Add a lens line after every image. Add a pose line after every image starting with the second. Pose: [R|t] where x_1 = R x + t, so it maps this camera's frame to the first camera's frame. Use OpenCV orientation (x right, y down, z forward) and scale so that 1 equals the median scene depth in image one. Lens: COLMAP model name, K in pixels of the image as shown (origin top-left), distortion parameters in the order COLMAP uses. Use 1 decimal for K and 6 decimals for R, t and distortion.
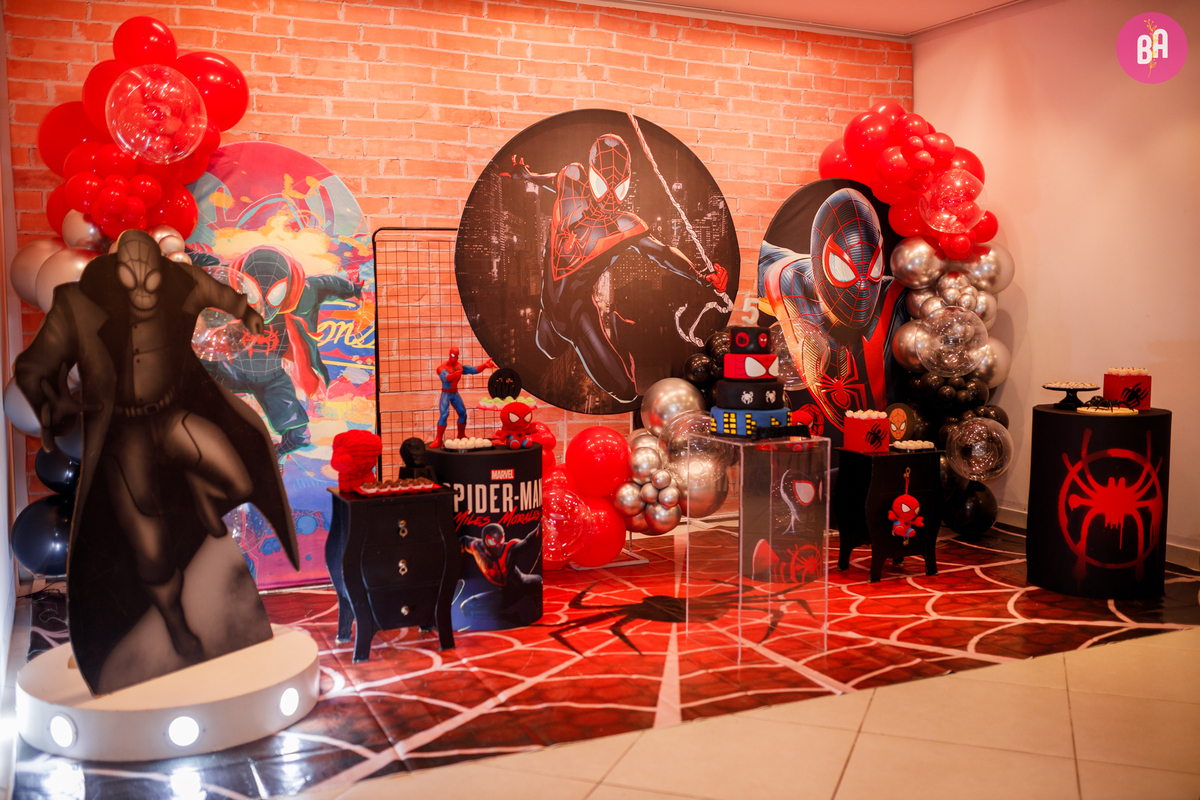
lens RADIAL K [[1144.0, 0, 602.9], [0, 1144.0, 396.8], [0, 0, 1]] dist [-0.075645, 0.121137]
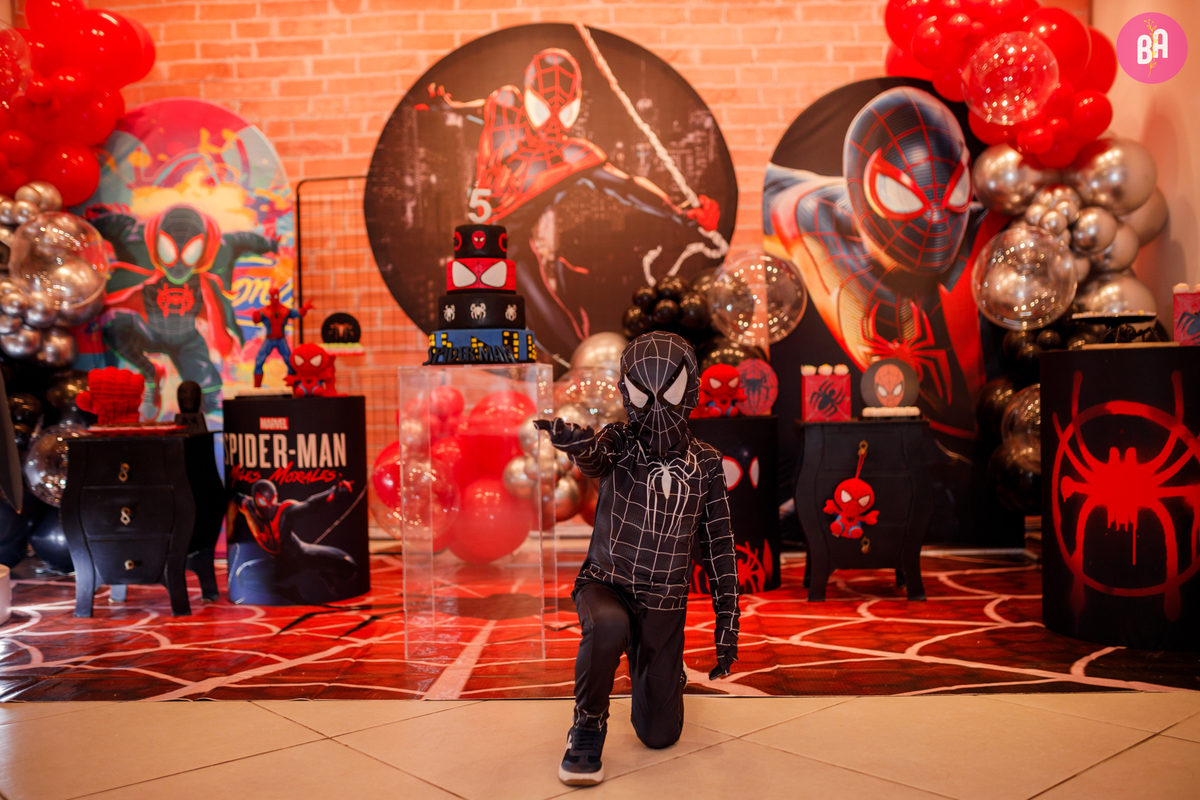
lens RADIAL K [[1172.2, 0, 613.9], [0, 1172.2, 401.1], [0, 0, 1]] dist [-0.072466, 0.116595]
pose [[0.884437, -0.008887, -0.466575, 0.460313], [-0.018684, 0.998343, -0.054432, 0.078117], [0.466285, 0.056860, 0.882805, 0.280109]]
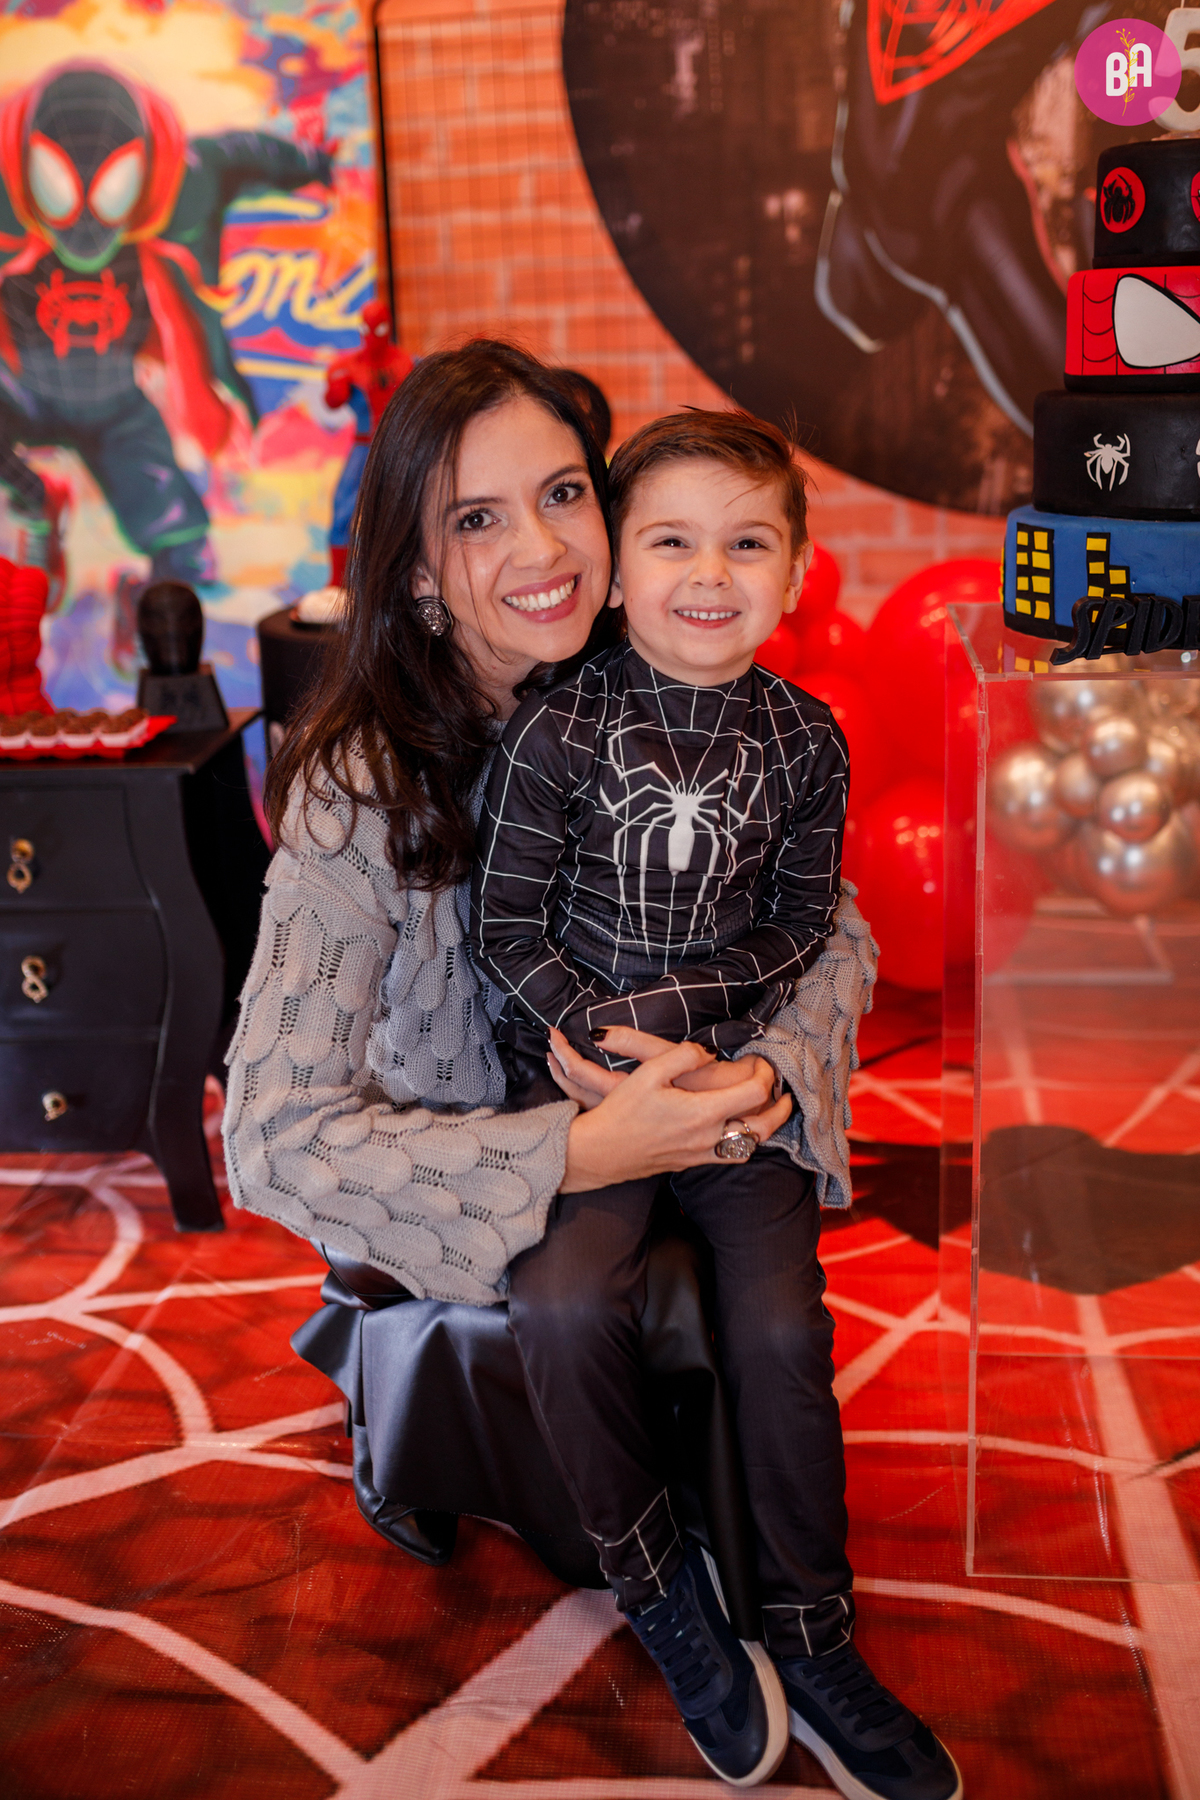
lens RADIAL K [[1915.9, 0, 595.3], [0, 1915.9, 776.7], [0, 0, 1]] dist [-0.080040, 0.152931]
pose [[0.851194, 0.089590, -0.517149, 0.186189], [-0.007589, 0.987321, 0.158552, 0.002547], [0.524797, -0.131034, 0.841082, 0.486388]]
